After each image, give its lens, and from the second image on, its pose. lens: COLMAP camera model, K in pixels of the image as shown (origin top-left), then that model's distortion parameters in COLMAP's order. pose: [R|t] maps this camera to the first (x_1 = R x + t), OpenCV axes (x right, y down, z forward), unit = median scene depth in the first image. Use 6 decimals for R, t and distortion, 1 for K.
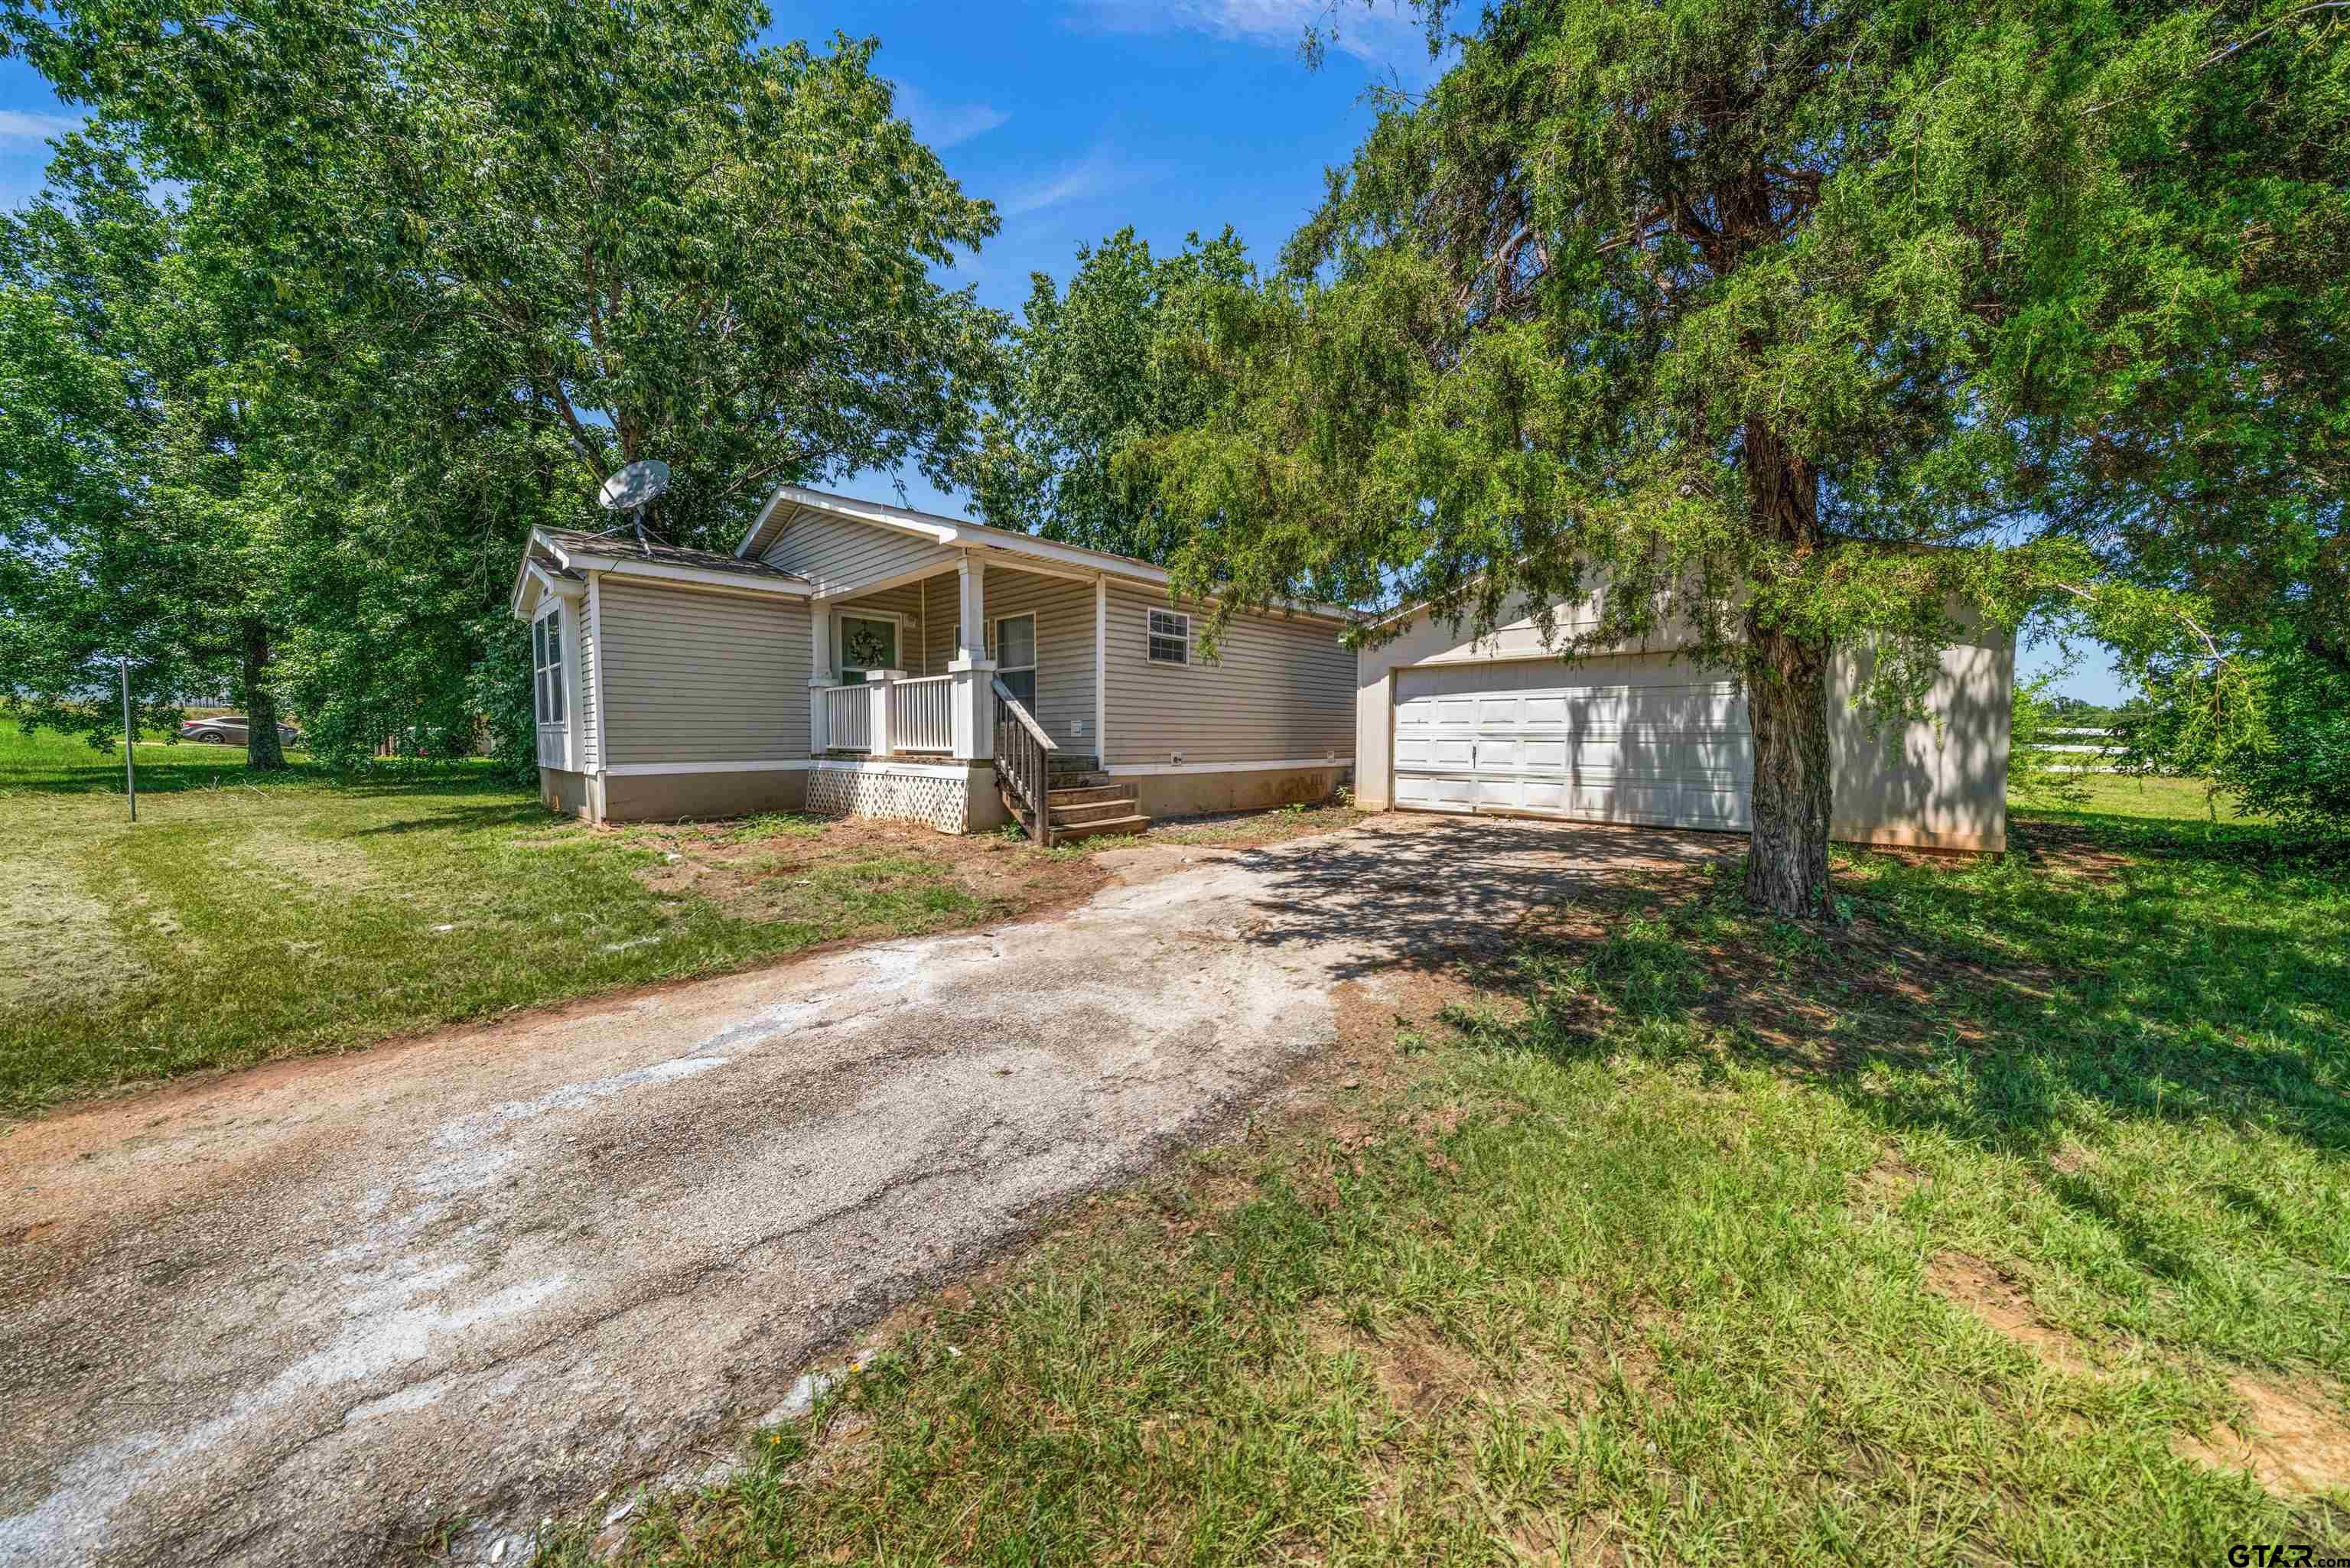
lens RADIAL K [[822.5, 0, 1168.7], [0, 822.5, 803.9], [0, 0, 1]] dist [-0.007383, -0.000061]
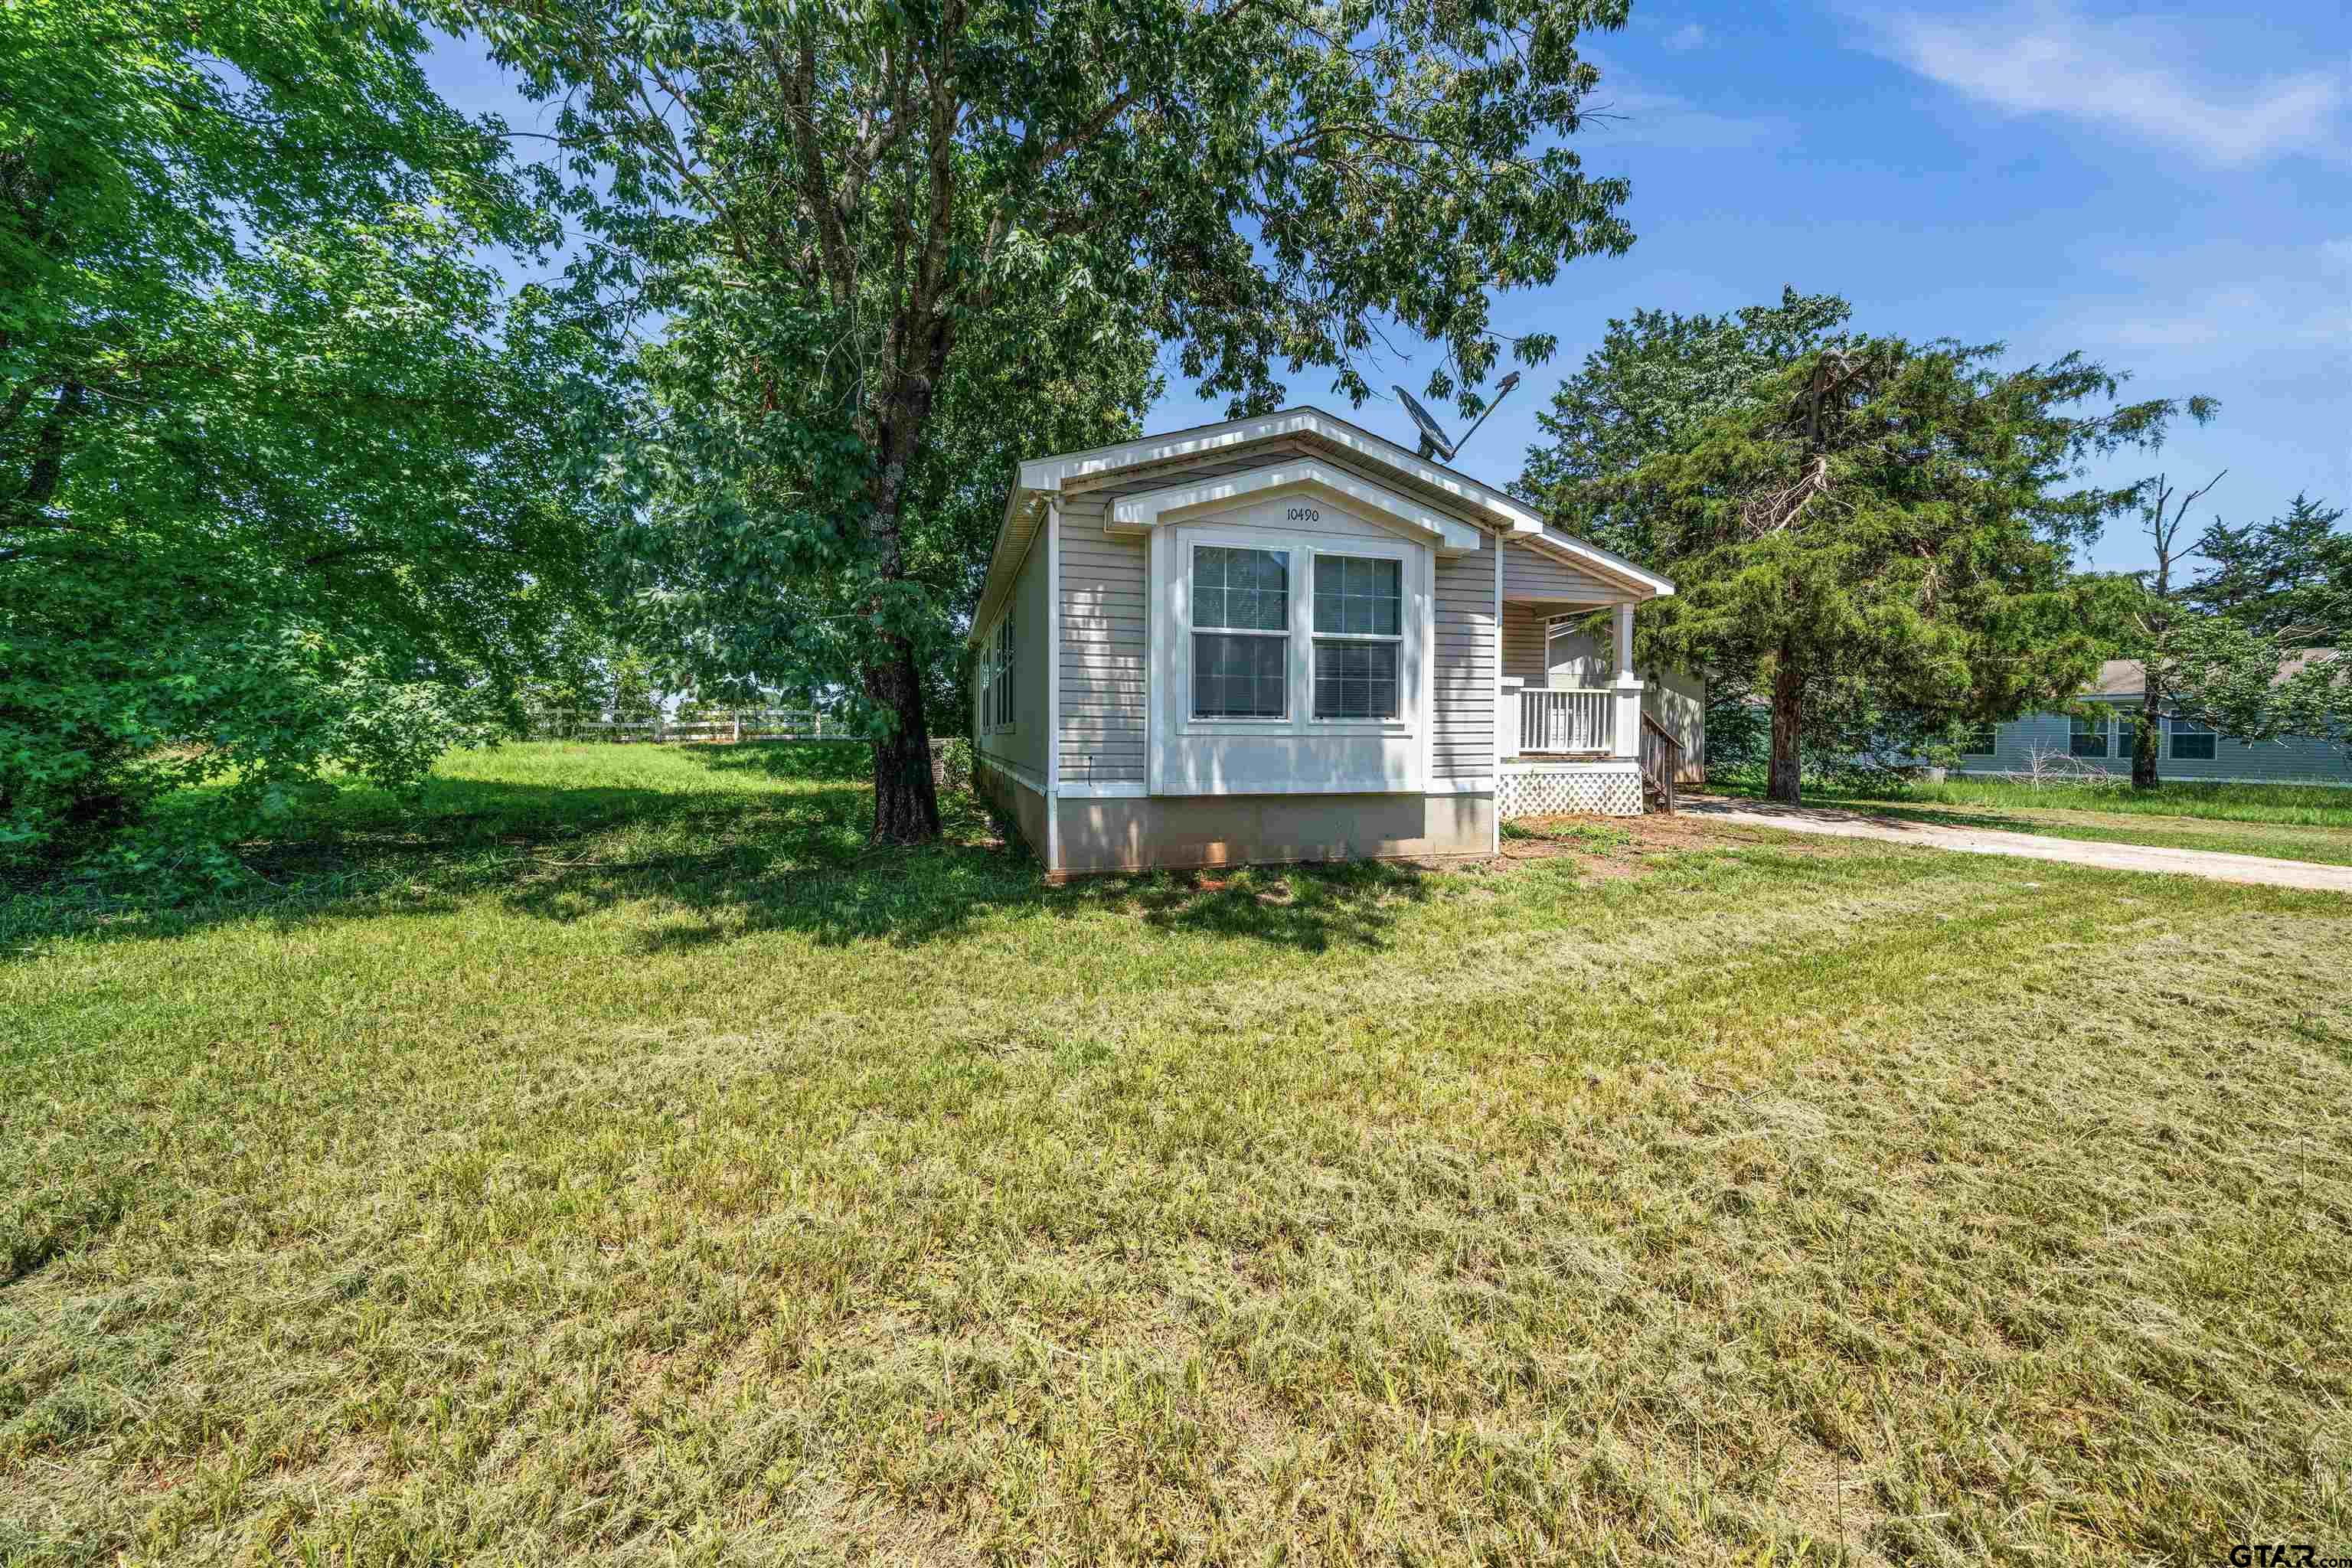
lens RADIAL K [[838.8, 0, 1189.1], [0, 838.8, 751.9], [0, 0, 1]] dist [-0.000041, -0.000057]
pose [[0.472442, -0.022907, 0.881064, -1.520203], [0.065251, 0.997828, -0.009045, -0.083728], [-0.878943, 0.061764, 0.472911, 0.864864]]
